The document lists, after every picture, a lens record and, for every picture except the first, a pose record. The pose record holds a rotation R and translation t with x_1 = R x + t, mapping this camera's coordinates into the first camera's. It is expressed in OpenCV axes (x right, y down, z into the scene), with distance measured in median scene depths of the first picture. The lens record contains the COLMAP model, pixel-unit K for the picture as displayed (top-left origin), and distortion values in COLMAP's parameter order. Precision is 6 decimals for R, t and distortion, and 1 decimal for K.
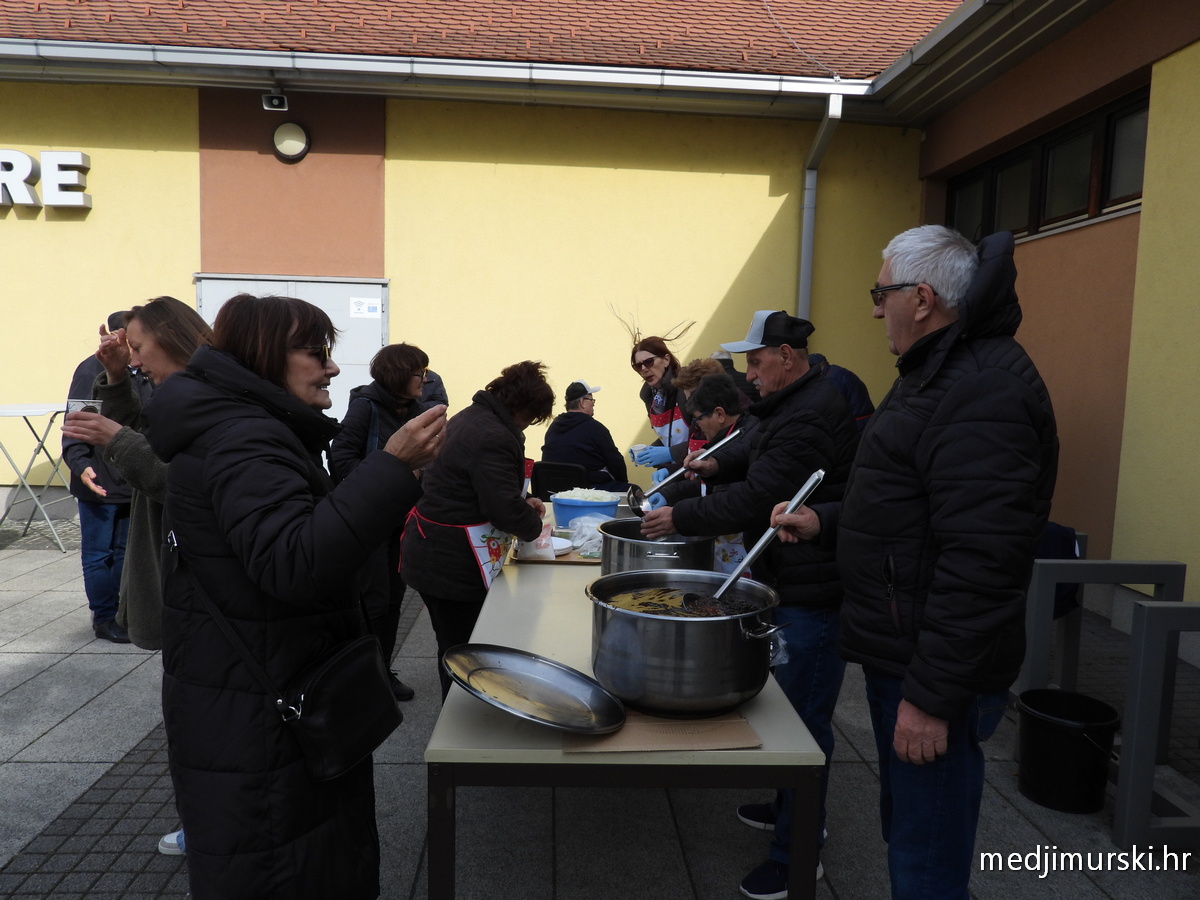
lens RADIAL K [[853.8, 0, 587.4], [0, 853.8, 468.1], [0, 0, 1]] dist [-0.011611, 0.006904]
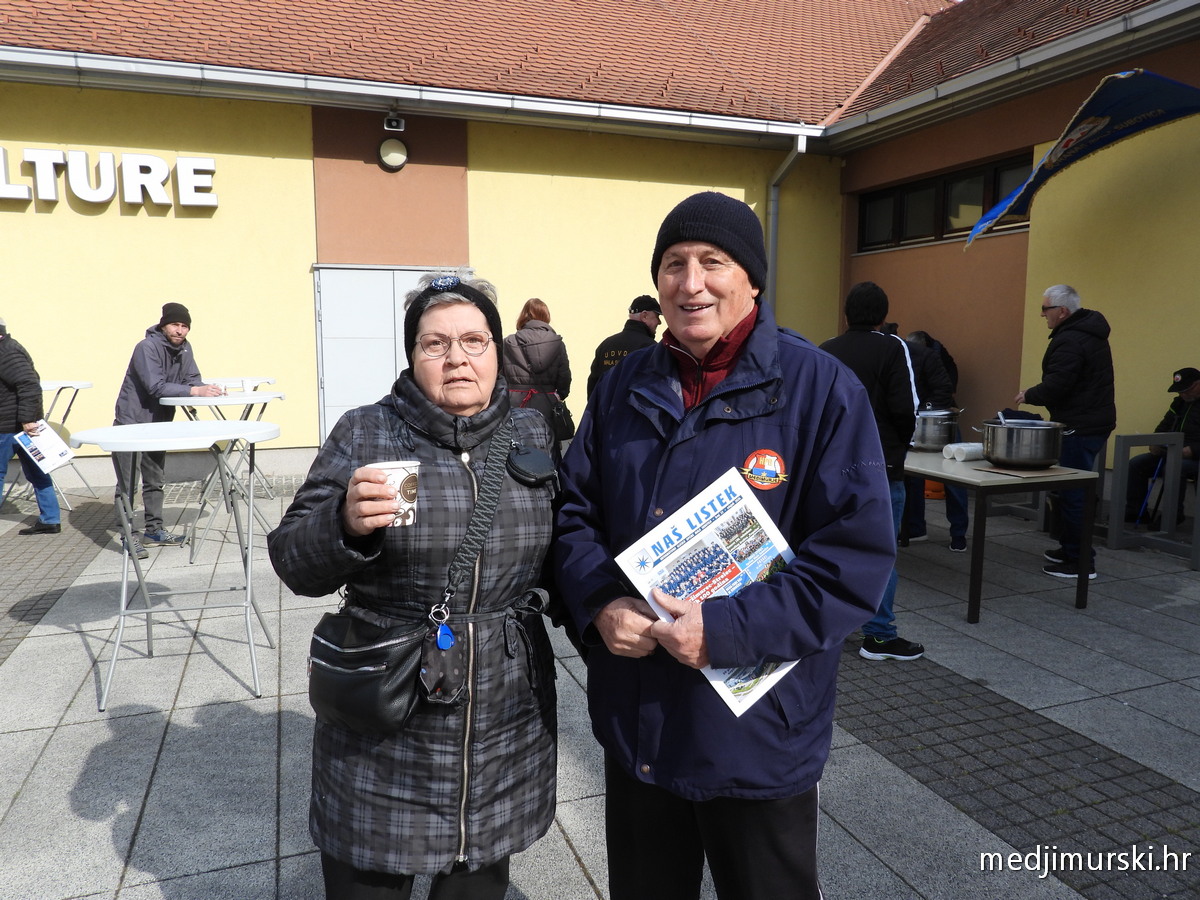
lens RADIAL K [[853.8, 0, 601.0], [0, 853.8, 448.0], [0, 0, 1]] dist [-0.011611, 0.006904]
pose [[0.958800, -0.062100, 0.277213, -0.430236], [0.060190, 0.998068, 0.015405, 0.030732], [-0.277634, 0.001916, 0.960685, -0.242688]]
